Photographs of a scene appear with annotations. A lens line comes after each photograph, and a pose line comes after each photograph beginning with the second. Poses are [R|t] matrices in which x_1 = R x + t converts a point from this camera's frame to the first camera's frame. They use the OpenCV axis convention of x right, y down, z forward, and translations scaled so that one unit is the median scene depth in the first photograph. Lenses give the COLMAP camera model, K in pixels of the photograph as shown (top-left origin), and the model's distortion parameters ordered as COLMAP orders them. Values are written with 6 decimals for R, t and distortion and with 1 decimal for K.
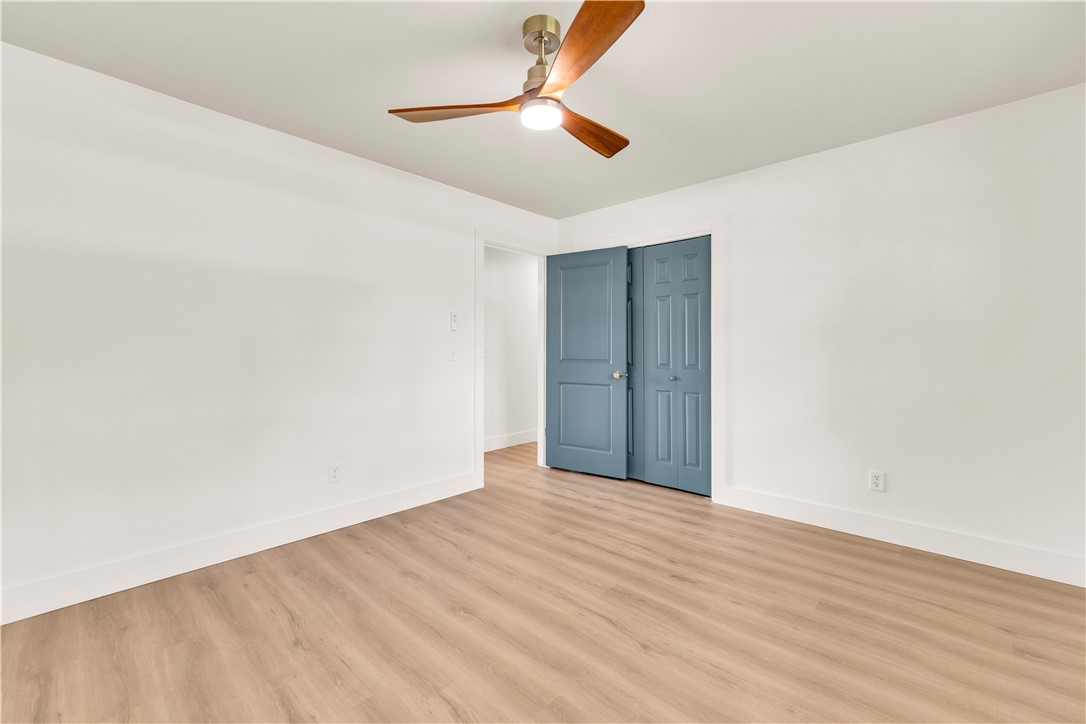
lens RADIAL K [[448.7, 0, 545.7], [0, 448.7, 359.1], [0, 0, 1]] dist [-0.002850, 0.000245]
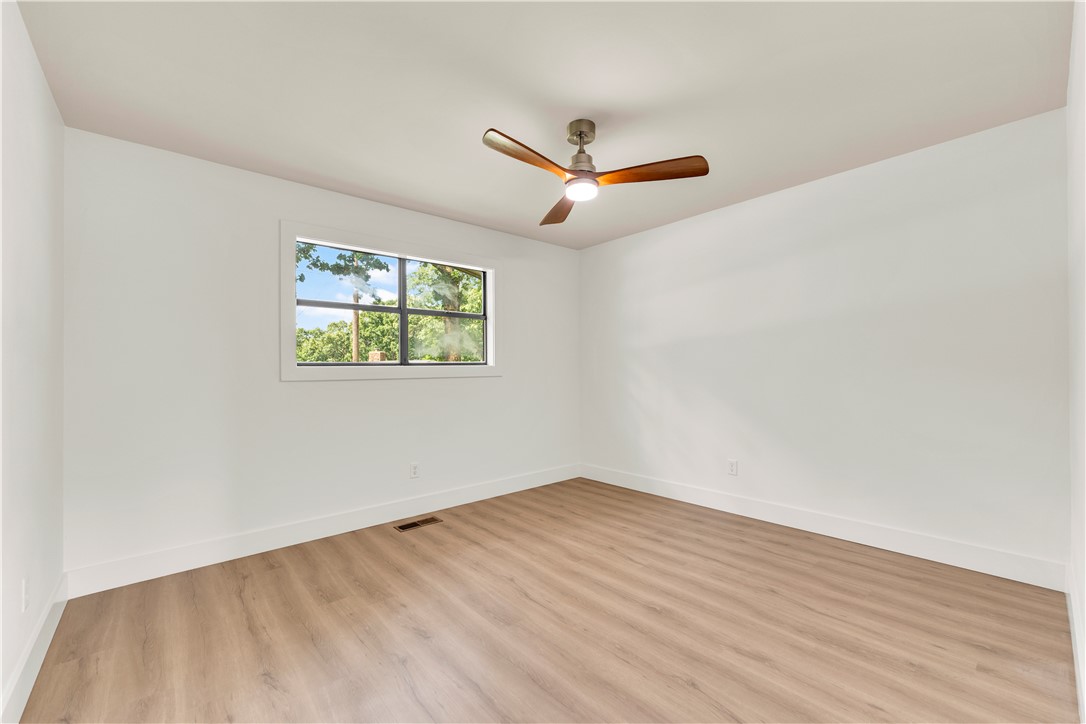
lens RADIAL K [[448.7, 0, 543.4], [0, 448.7, 363.4], [0, 0, 1]] dist [-0.002850, 0.000245]
pose [[-0.993739, 0.013507, 0.110907, -0.037027], [0.013882, 0.999900, 0.002604, -0.037868], [-0.110861, 0.004128, -0.993827, 2.004415]]
